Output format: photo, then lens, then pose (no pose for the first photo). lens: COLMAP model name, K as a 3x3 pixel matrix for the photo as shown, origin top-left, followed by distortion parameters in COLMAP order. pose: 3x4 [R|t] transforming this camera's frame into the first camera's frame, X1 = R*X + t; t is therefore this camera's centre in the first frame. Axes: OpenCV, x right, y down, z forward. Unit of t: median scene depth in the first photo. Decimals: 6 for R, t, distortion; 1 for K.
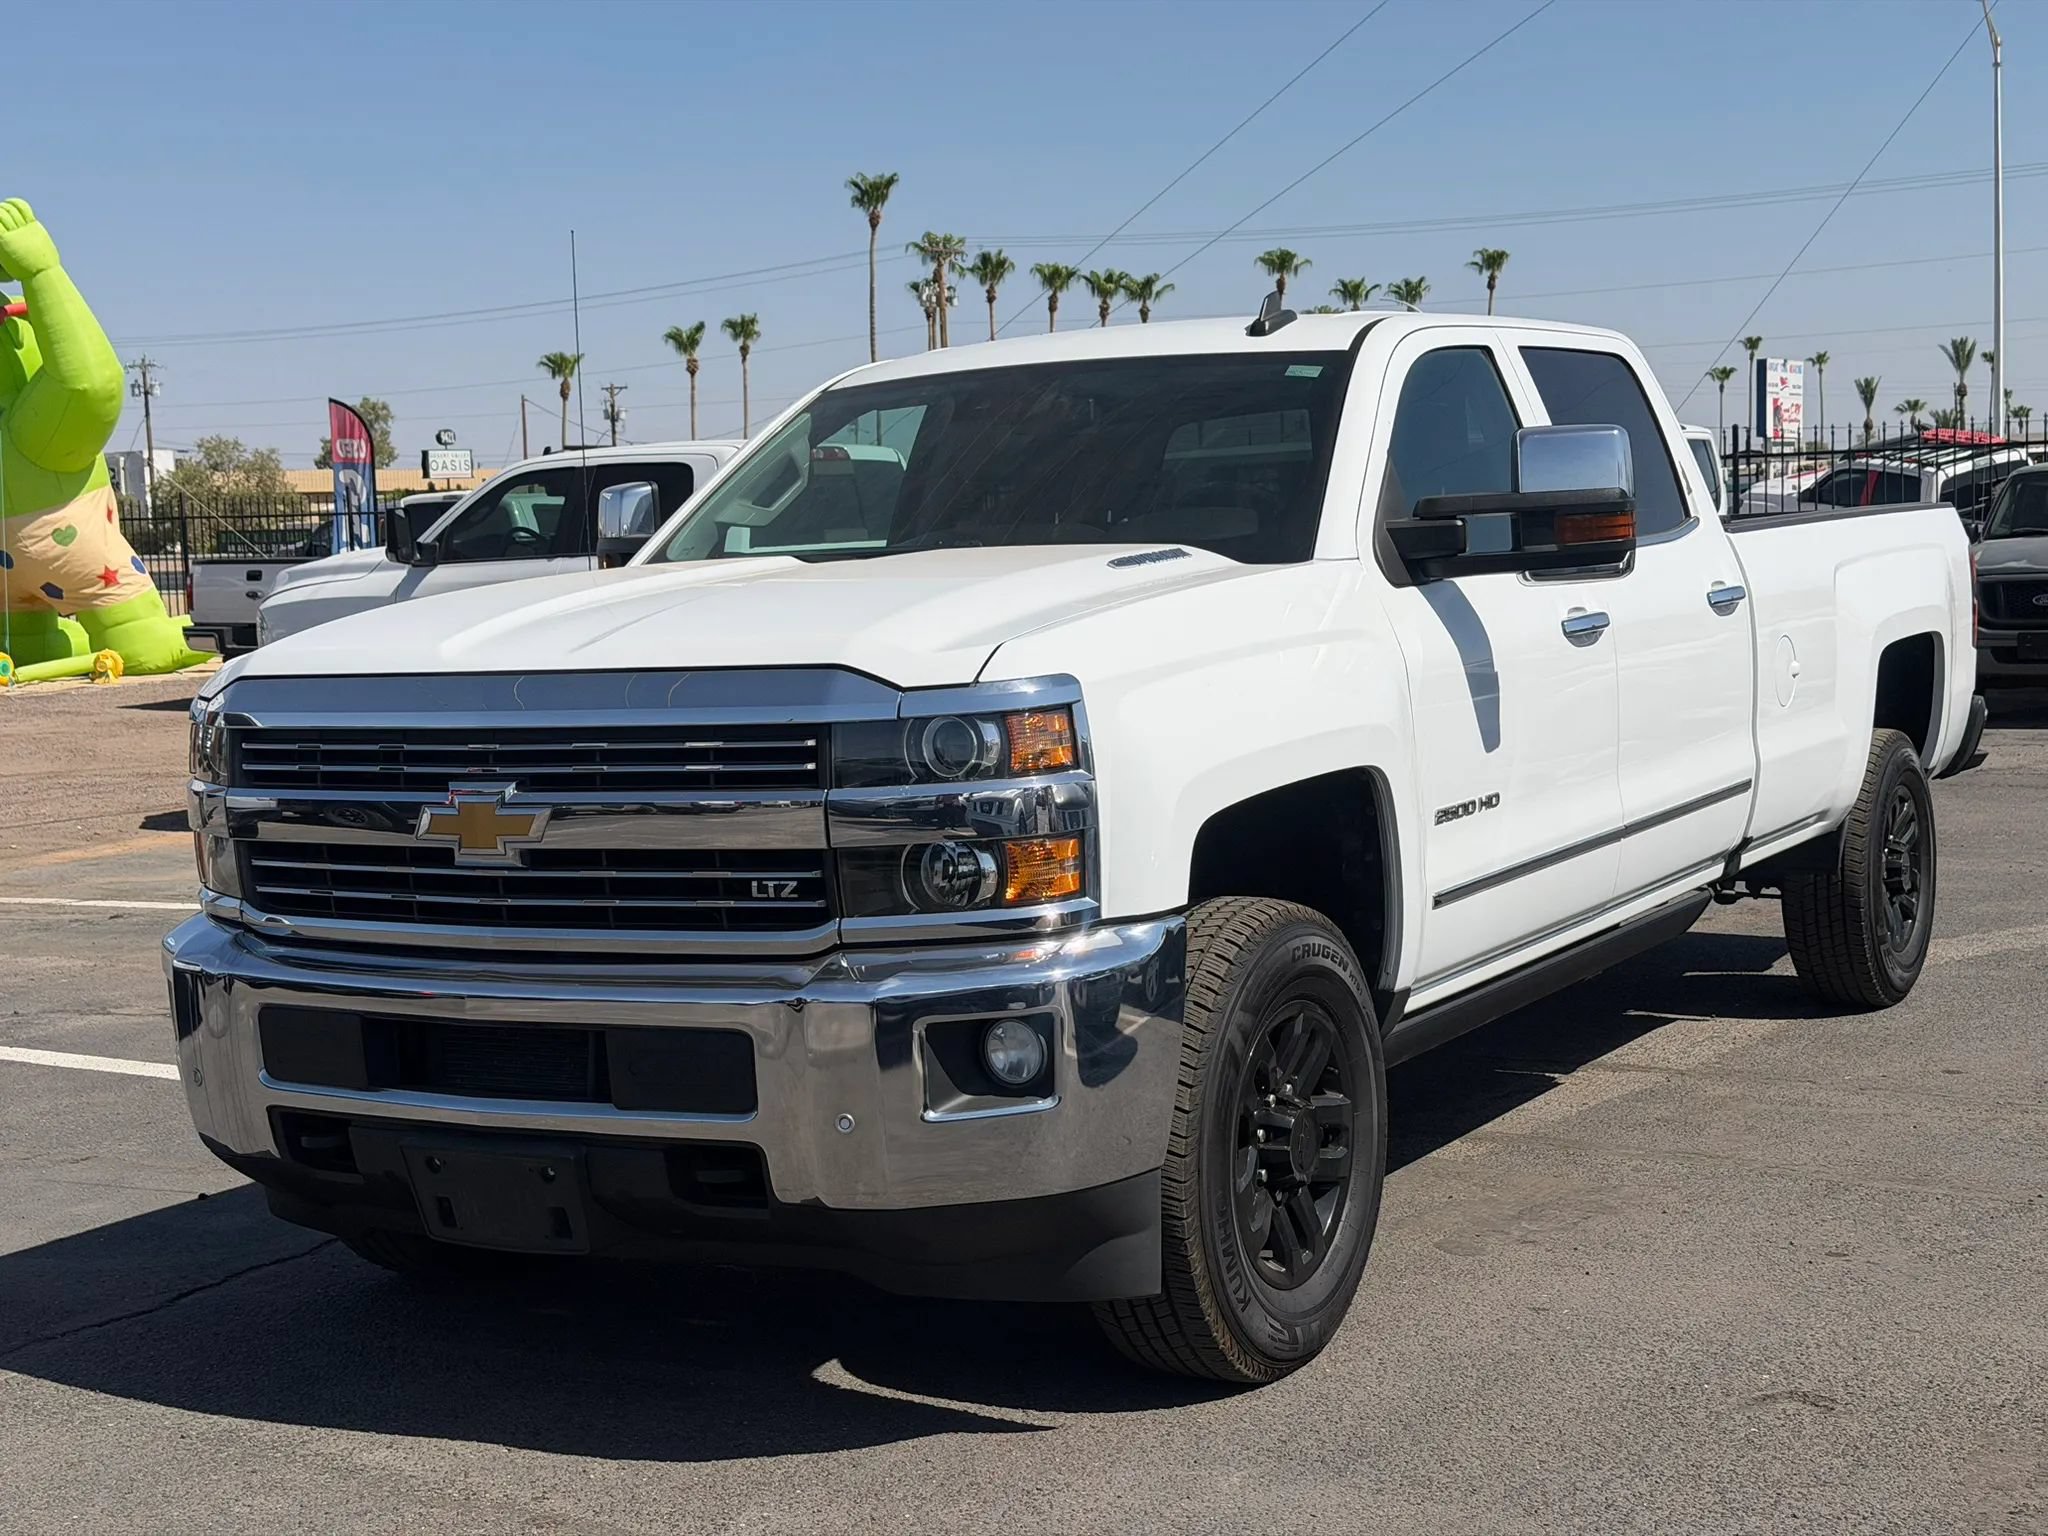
lens RADIAL K [[2868.8, 0, 1018.9], [0, 2868.8, 761.5], [0, 0, 1]] dist [0.124380, 0.000000]
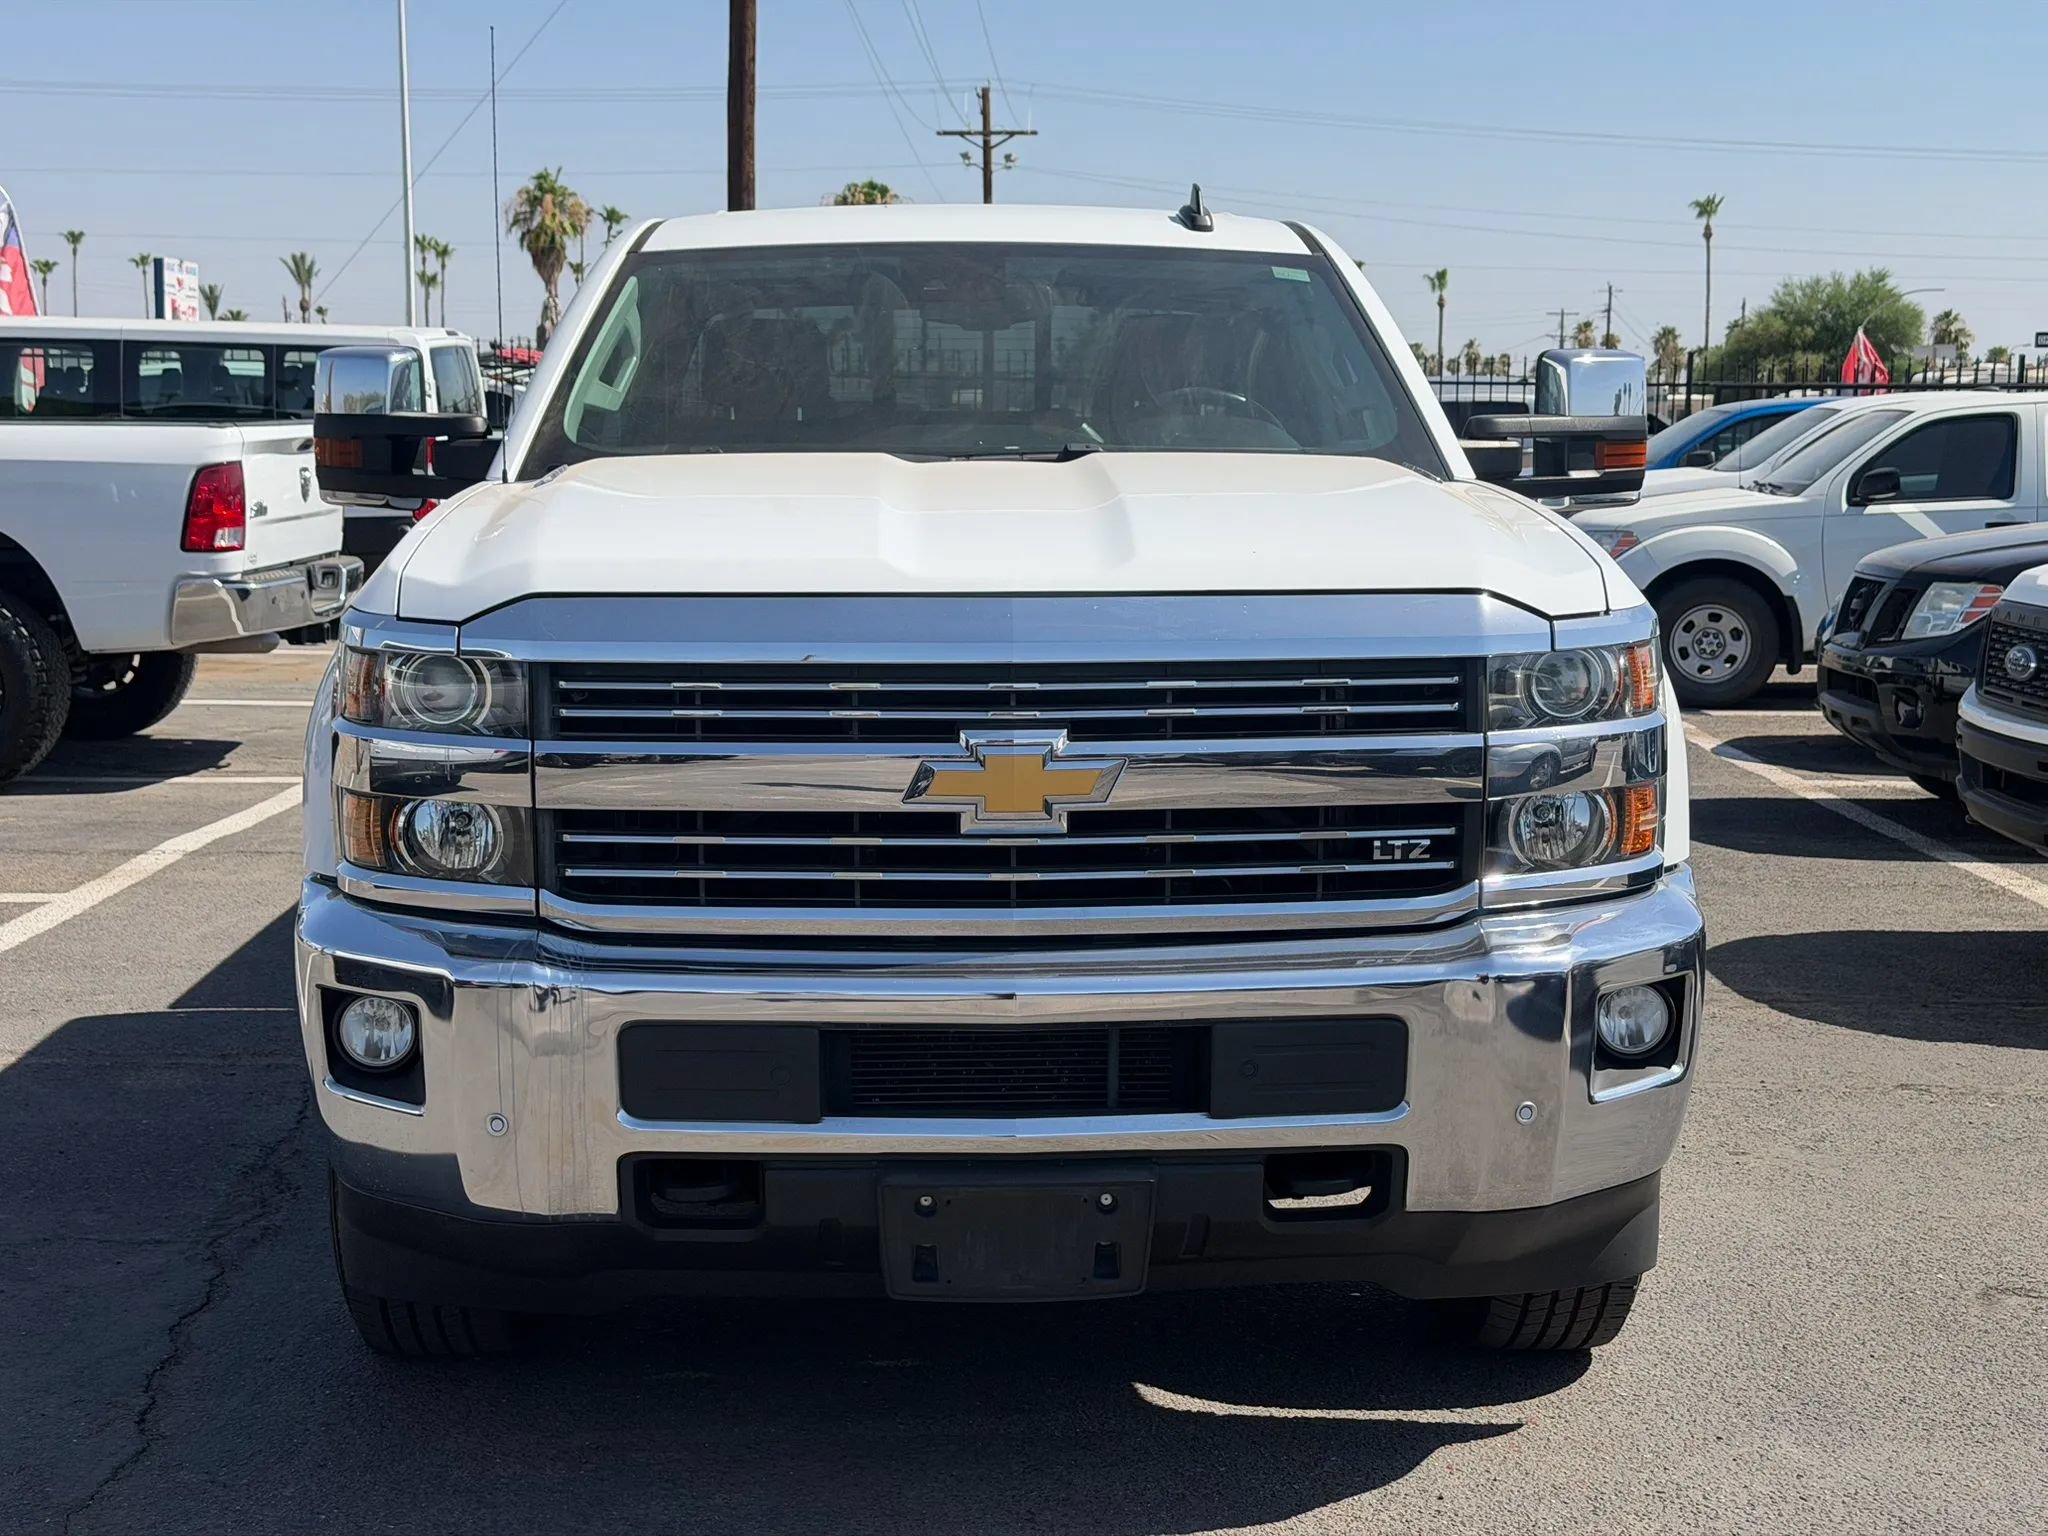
lens RADIAL K [[2868.8, 0, 1033.2], [0, 2868.8, 782.8], [0, 0, 1]] dist [0.124380, 0.000000]
pose [[0.836821, -0.025673, 0.546874, -0.584122], [0.004614, 0.999195, 0.039847, -0.009335], [-0.547457, -0.030822, 0.836266, 0.305579]]
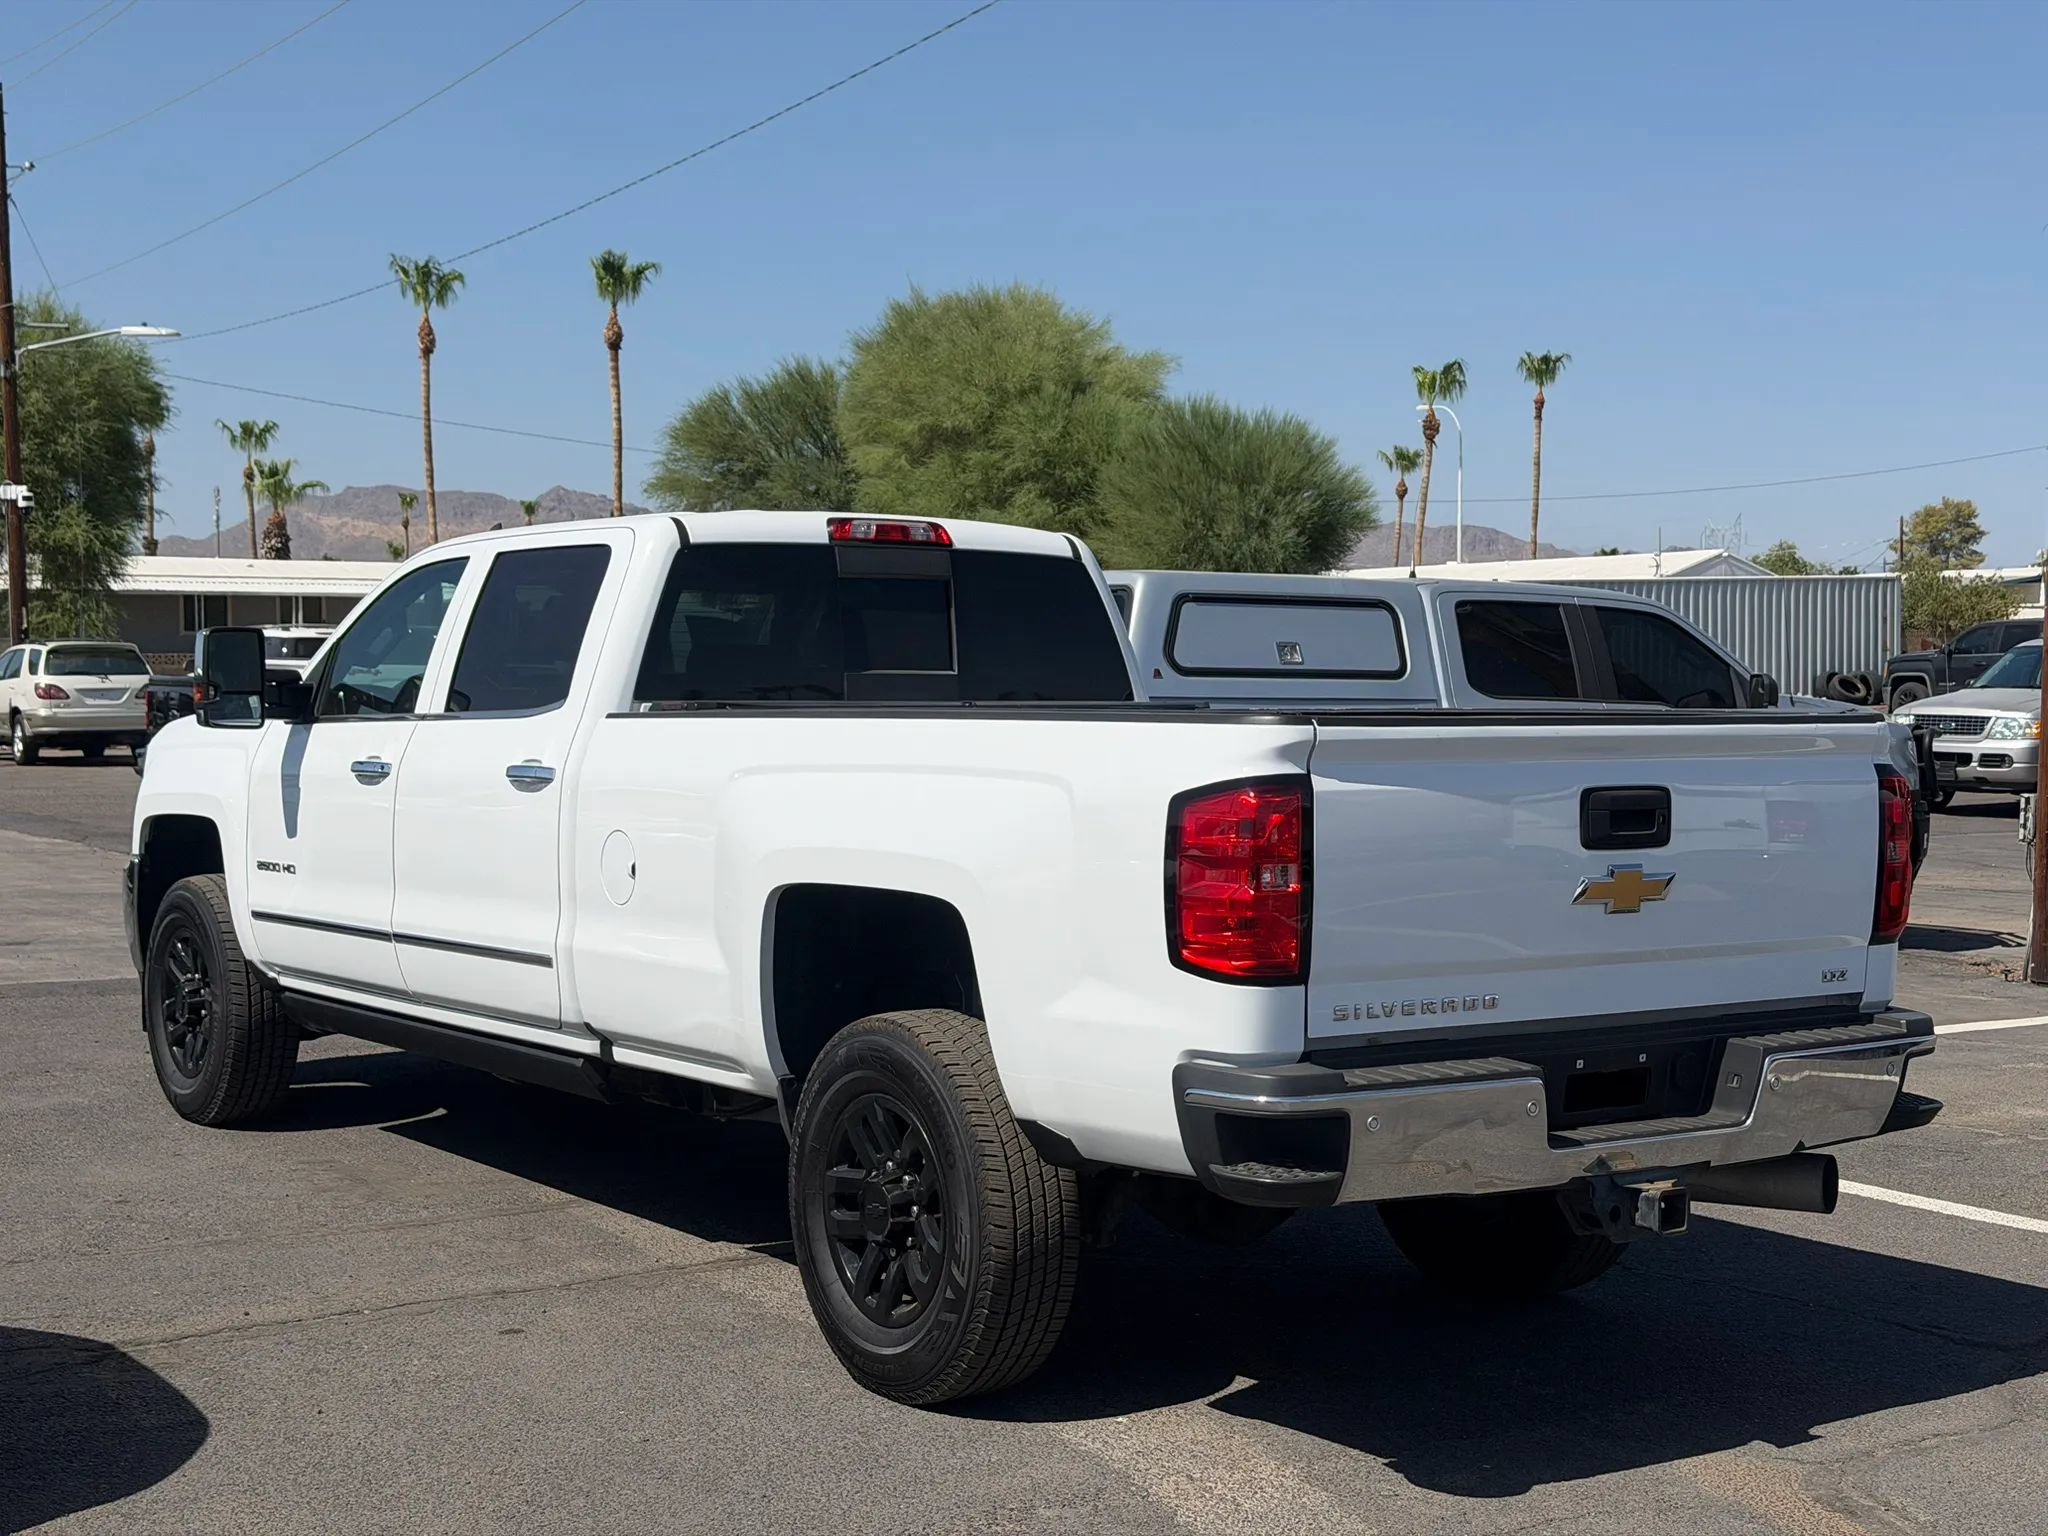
lens RADIAL K [[2868.8, 0, 1054.9], [0, 2868.8, 775.1], [0, 0, 1]] dist [0.124380, 0.000000]
pose [[-0.403787, 0.066816, -0.912410, 1.603754], [-0.061058, 0.993138, 0.099749, -0.244402], [0.912813, 0.095987, -0.396937, 2.274316]]
